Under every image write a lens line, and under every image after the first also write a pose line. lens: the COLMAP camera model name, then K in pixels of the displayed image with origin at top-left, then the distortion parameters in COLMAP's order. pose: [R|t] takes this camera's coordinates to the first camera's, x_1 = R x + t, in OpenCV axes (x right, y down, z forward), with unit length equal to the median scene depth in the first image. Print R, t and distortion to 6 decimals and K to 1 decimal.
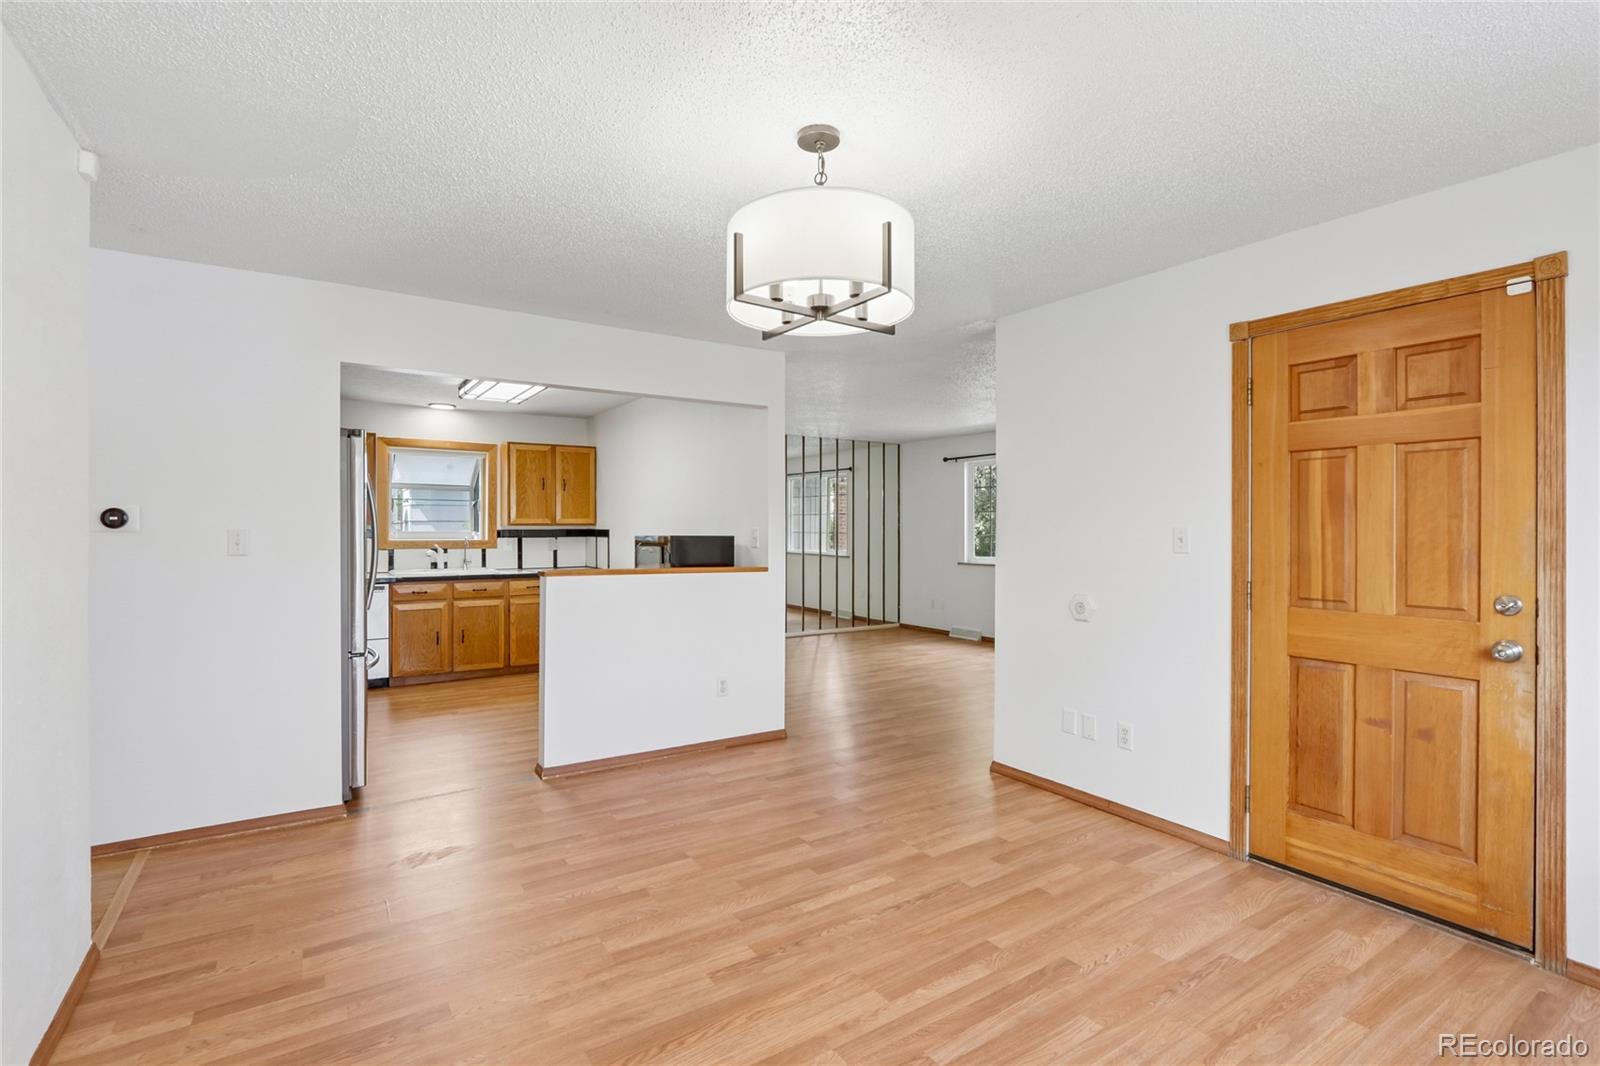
lens RADIAL K [[761.8, 0, 793.6], [0, 761.8, 524.5], [0, 0, 1]] dist [-0.024099, 0.000166]
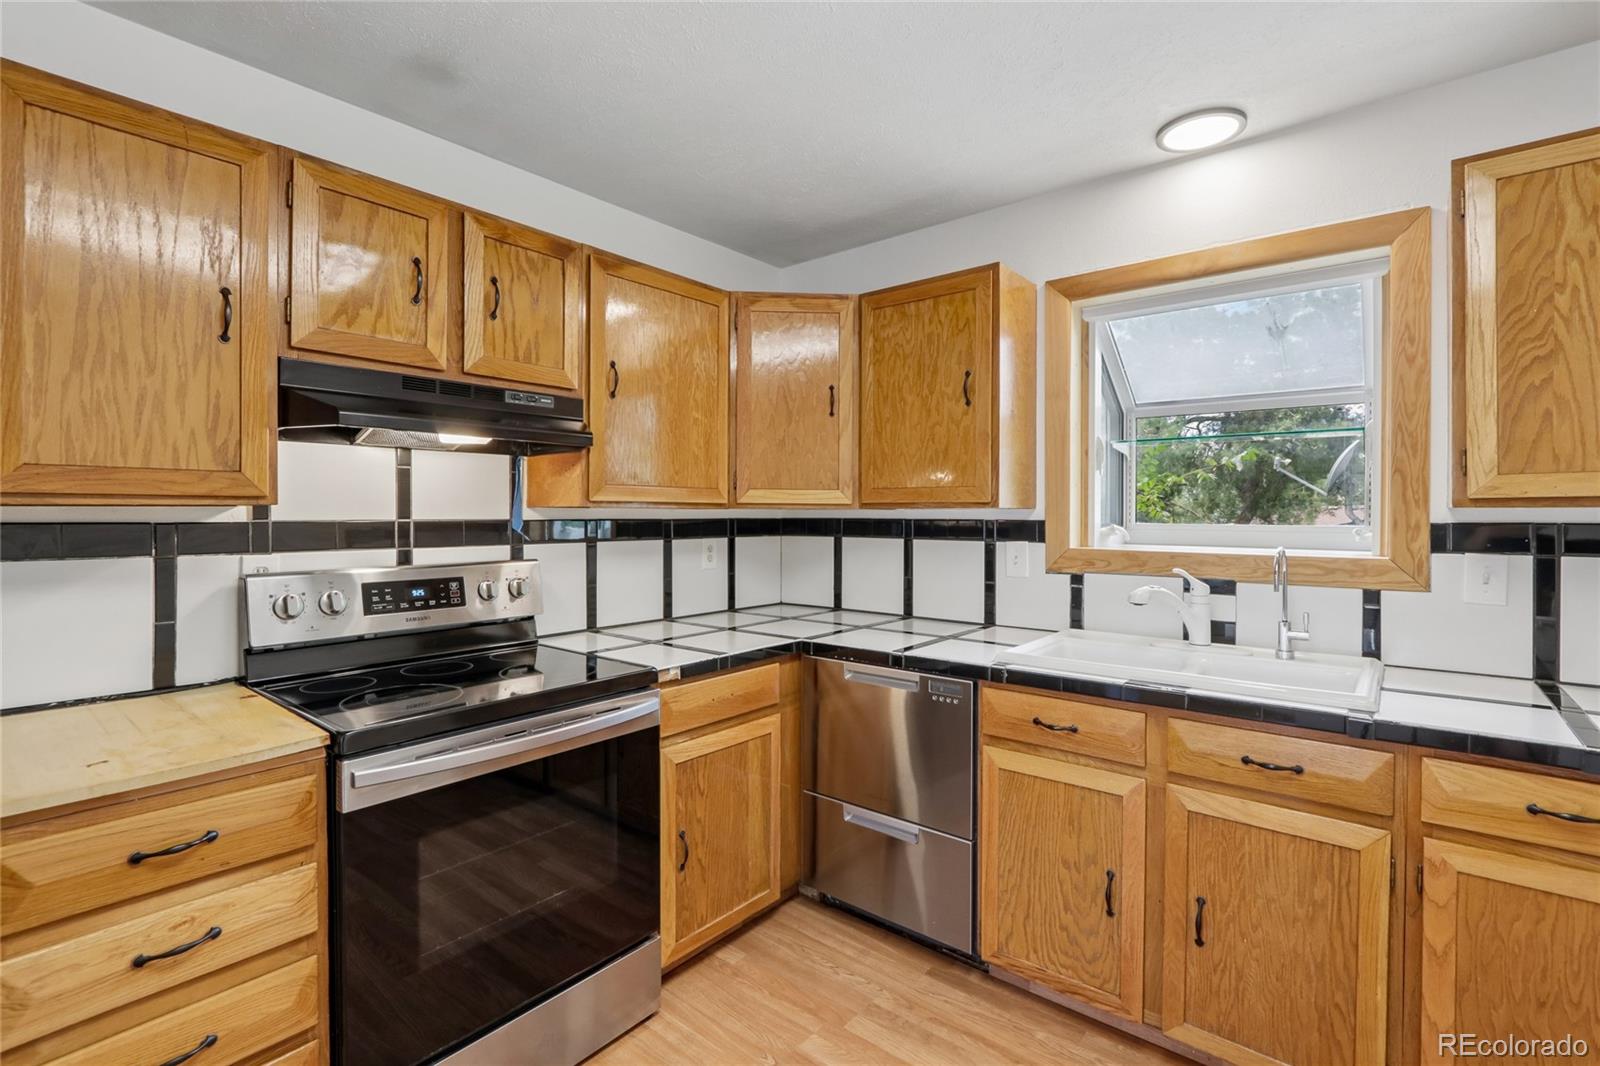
lens RADIAL K [[743.3, 0, 786.5], [0, 743.3, 519.3], [0, 0, 1]] dist [-0.012809, 0.000907]
pose [[0.291125, 0.006392, -0.956664, -0.230697], [0.004729, 0.999956, 0.008120, 0.002721], [0.956673, -0.006888, 0.291082, 0.784088]]
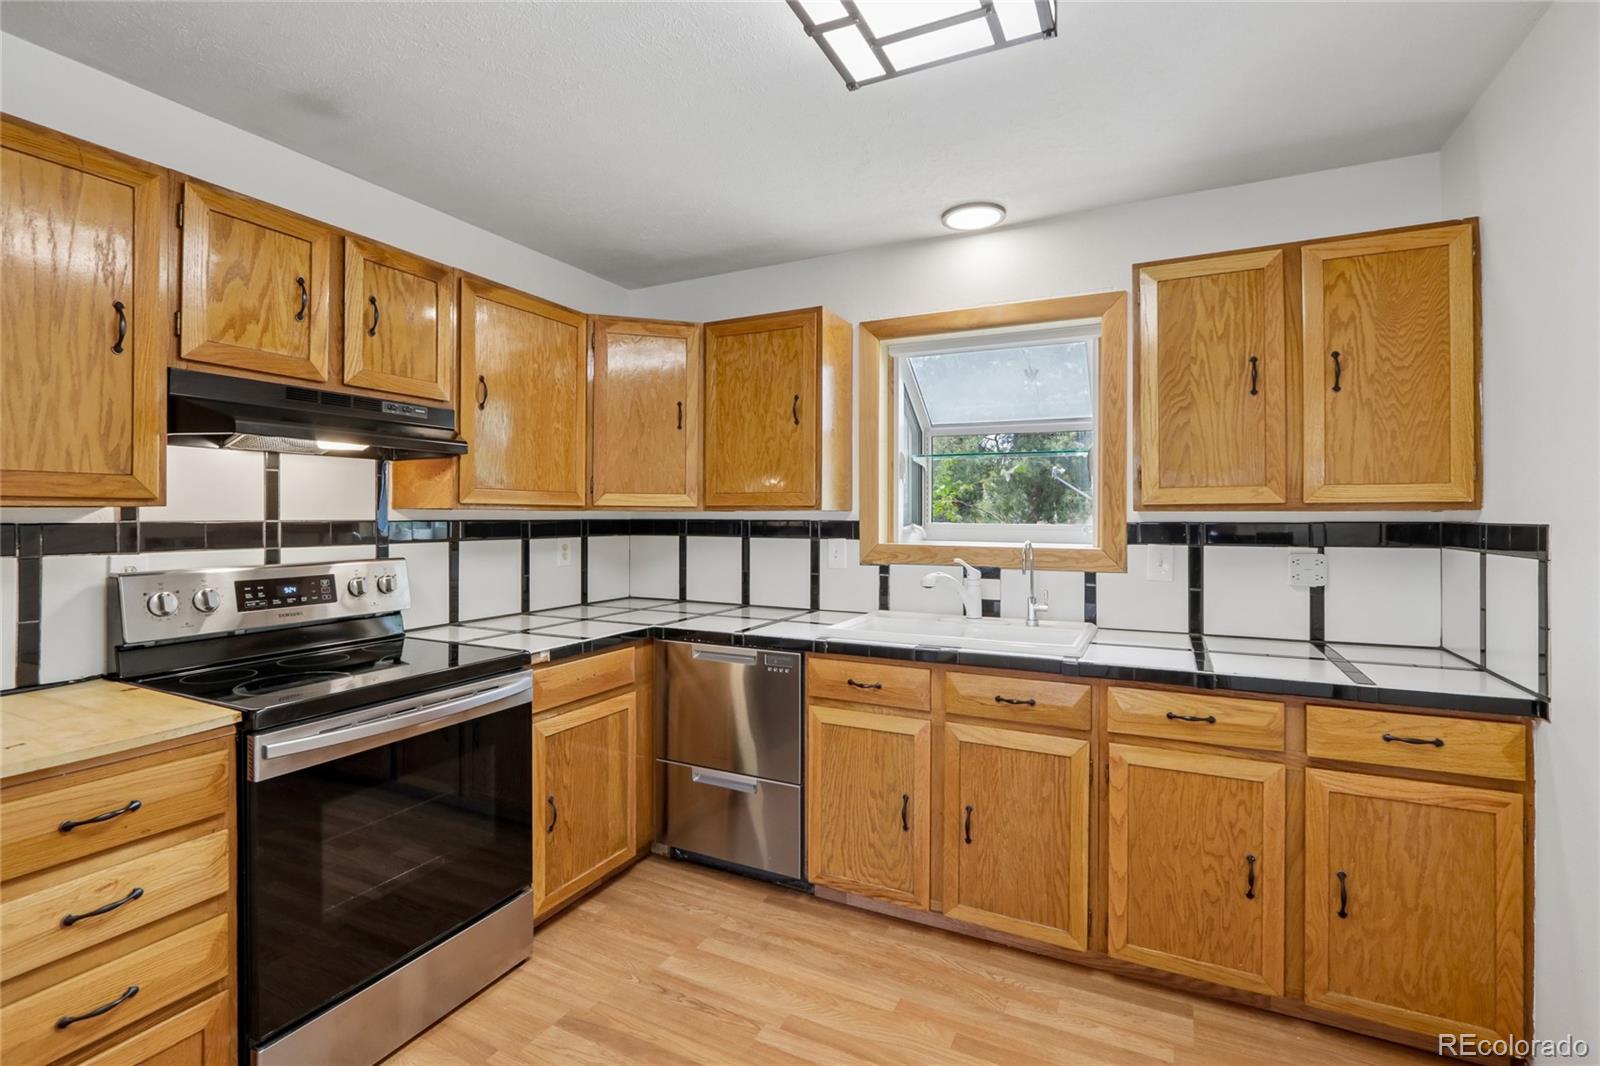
lens RADIAL K [[745.4, 0, 789.3], [0, 745.4, 516.0], [0, 0, 1]] dist [-0.010798, 0.000008]
pose [[0.501129, 0.000974, -0.865372, -0.179153], [0.003368, 0.999990, 0.003075, 0.002479], [0.865366, -0.004455, 0.501120, 0.753671]]
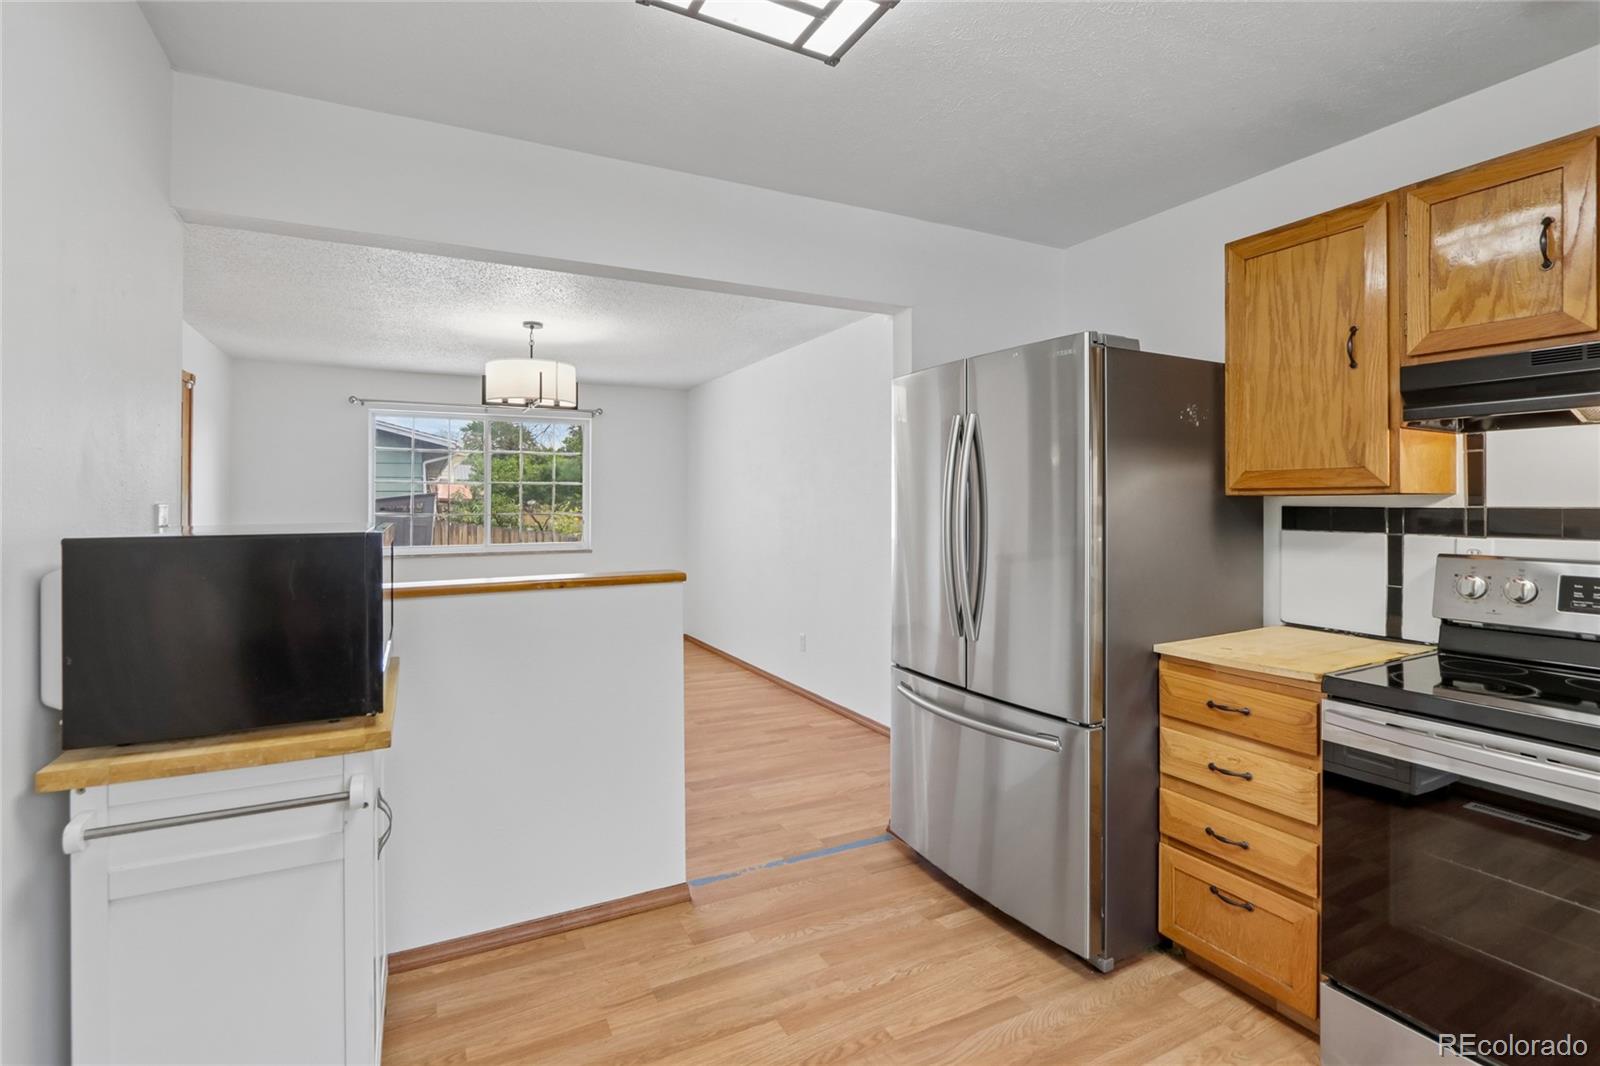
lens RADIAL K [[747.1, 0, 788.0], [0, 747.1, 506.0], [0, 0, 1]] dist [-0.014787, 0.000794]
pose [[-0.994497, 0.000001, 0.104762, -0.305693], [-0.000004, 1.000000, -0.000053, 0.004242], [-0.104762, -0.000053, -0.994497, 1.004969]]
